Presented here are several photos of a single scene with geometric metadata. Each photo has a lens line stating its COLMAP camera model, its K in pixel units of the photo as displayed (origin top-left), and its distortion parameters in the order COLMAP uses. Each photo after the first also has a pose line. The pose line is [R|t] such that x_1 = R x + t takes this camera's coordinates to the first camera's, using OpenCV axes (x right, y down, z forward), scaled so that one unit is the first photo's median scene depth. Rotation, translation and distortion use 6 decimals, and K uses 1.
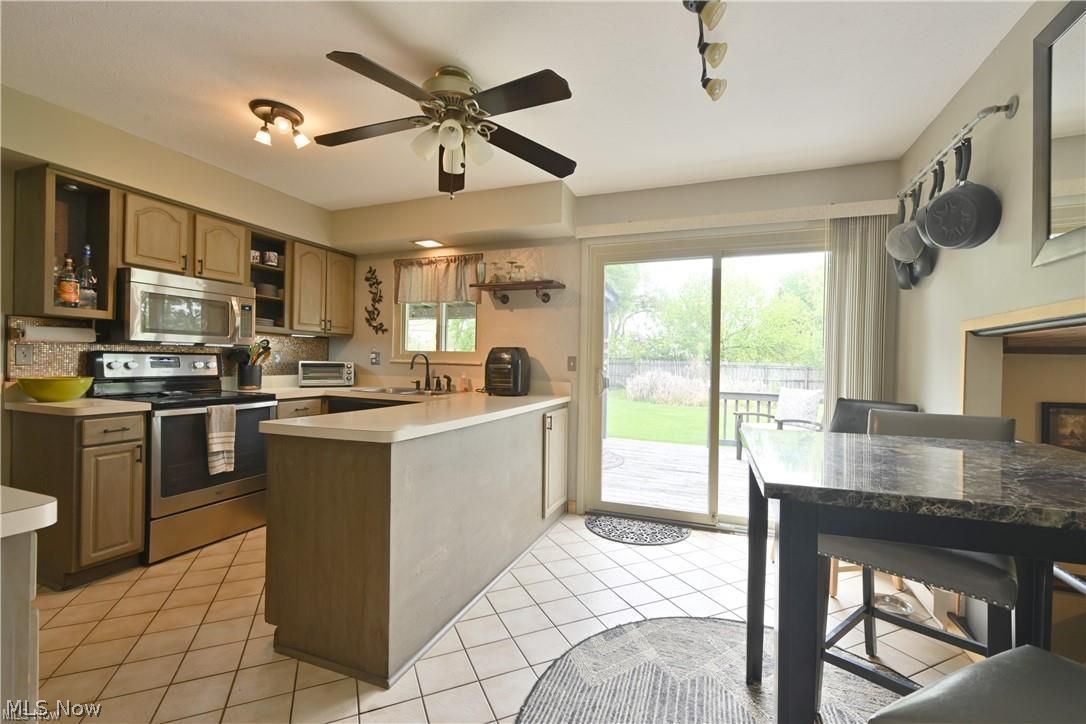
lens RADIAL K [[453.8, 0, 538.7], [0, 453.8, 363.9], [0, 0, 1]] dist [0.000442, -0.000870]
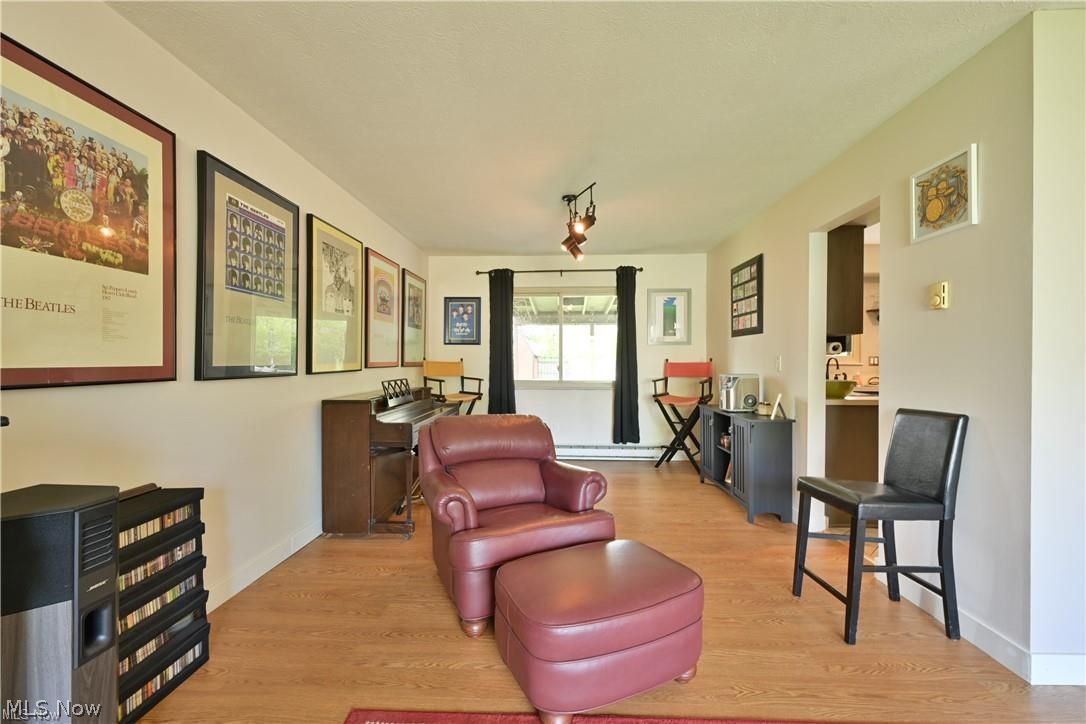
lens RADIAL K [[453.8, 0, 543.6], [0, 453.8, 363.5], [0, 0, 1]] dist [0.000442, -0.000870]
pose [[0.943433, -0.019878, 0.330966, -1.695870], [0.019398, 0.999801, 0.004753, -0.032031], [-0.330994, 0.001936, 0.943631, 0.005554]]
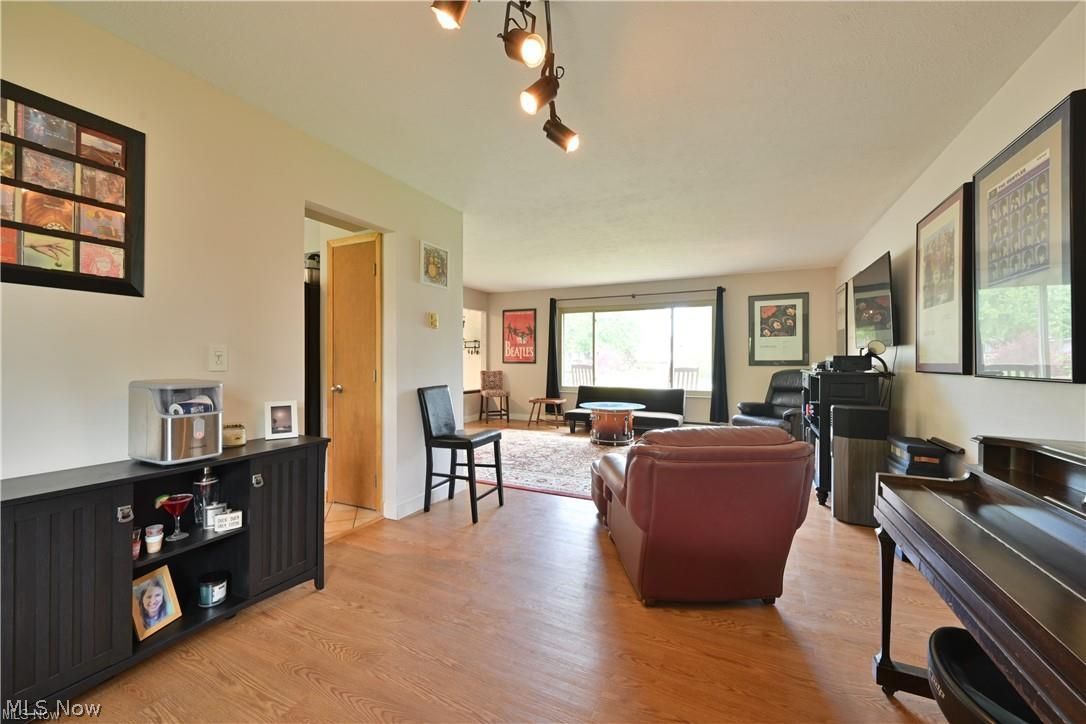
lens RADIAL K [[425.4, 0, 545.2], [0, 425.4, 365.6], [0, 0, 1]] dist [-0.002330, 0.000442]
pose [[-0.997245, -0.024941, 0.069853, -1.331374], [-0.023631, 0.999530, 0.019517, -0.029558], [-0.070307, 0.017813, -0.997366, 1.380487]]
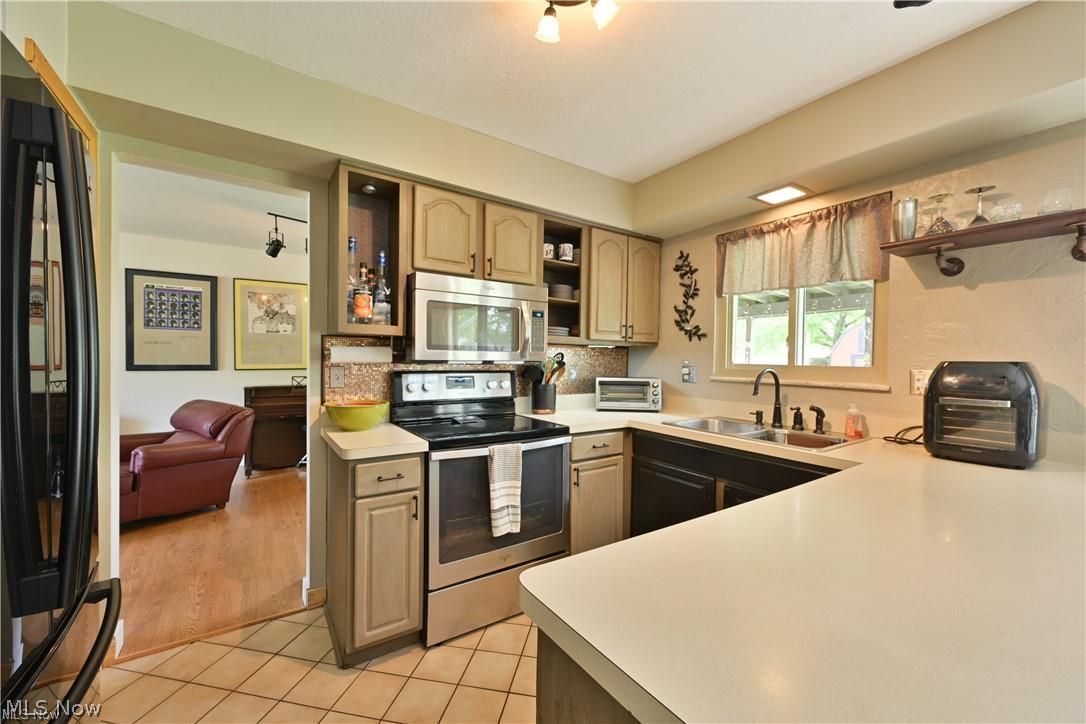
lens RADIAL K [[425.4, 0, 545.5], [0, 425.4, 363.4], [0, 0, 1]] dist [-0.002330, 0.000442]
pose [[0.827719, -0.001647, -0.561141, -0.204916], [-0.001311, 0.999987, -0.004868, -0.032265], [0.561142, 0.004765, 0.827706, 0.371930]]
